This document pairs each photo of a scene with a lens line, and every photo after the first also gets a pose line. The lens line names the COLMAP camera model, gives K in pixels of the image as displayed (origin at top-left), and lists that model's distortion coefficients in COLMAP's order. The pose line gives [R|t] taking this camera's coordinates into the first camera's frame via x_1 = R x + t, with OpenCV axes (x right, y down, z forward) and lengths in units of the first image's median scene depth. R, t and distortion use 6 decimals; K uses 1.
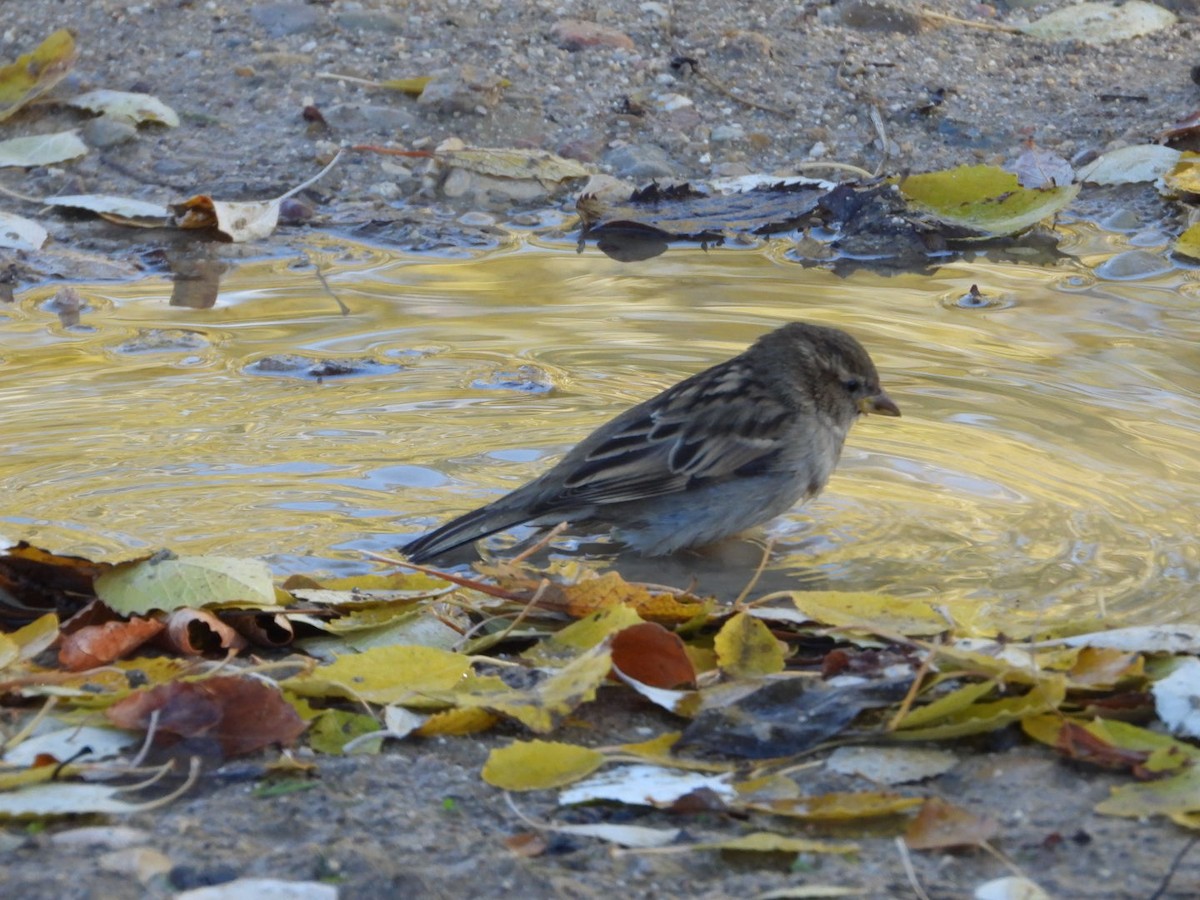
lens RADIAL K [[483.2, 0, 600.8], [0, 483.2, 444.5], [0, 0, 1]] dist [-0.000139, 0.000031]
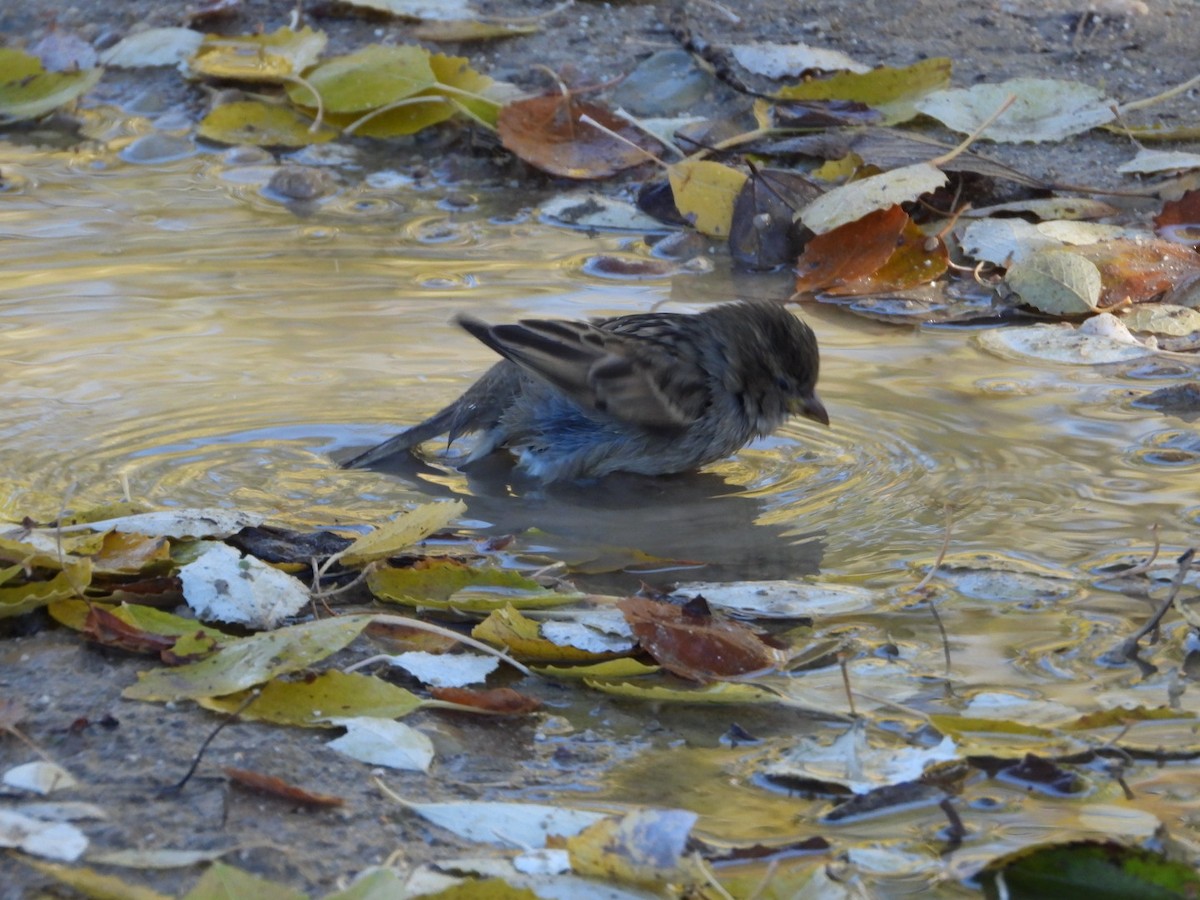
lens RADIAL K [[483.2, 0, 599.4], [0, 483.2, 455.4], [0, 0, 1]] dist [-0.000139, 0.000031]
pose [[0.999997, -0.000300, -0.002608, 2.014838], [0.000303, 0.999999, 0.001289, 0.260776], [0.002608, -0.001290, 0.999996, 0.003767]]
